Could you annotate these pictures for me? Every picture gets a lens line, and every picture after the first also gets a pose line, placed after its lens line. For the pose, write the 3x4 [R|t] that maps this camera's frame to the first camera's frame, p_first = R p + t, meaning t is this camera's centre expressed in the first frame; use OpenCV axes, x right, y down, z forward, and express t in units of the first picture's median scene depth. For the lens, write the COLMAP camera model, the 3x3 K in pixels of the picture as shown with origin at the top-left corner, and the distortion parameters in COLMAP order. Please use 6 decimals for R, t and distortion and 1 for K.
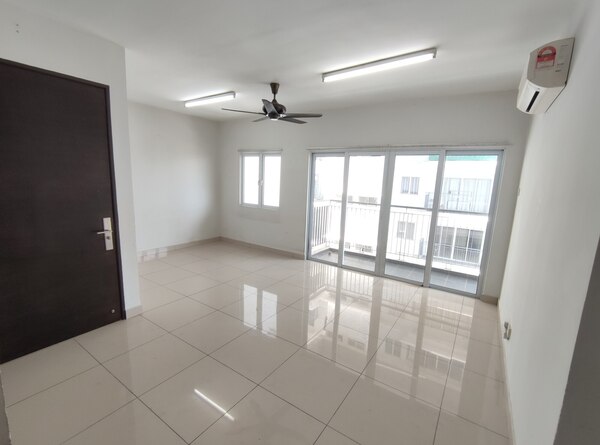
lens RADIAL K [[276.2, 0, 300.0], [0, 276.2, 222.5], [0, 0, 1]] dist [-0.001002, -0.000123]
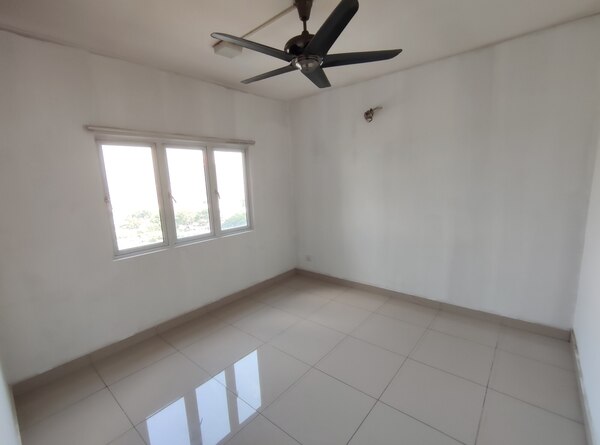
lens RADIAL K [[276.2, 0, 300.0], [0, 276.2, 222.5], [0, 0, 1]] dist [-0.001002, -0.000123]
pose [[0.114612, -0.223592, 0.967921, -0.618124], [0.181072, 0.962721, 0.200950, -0.155440], [-0.976769, 0.152232, 0.150826, 0.669790]]
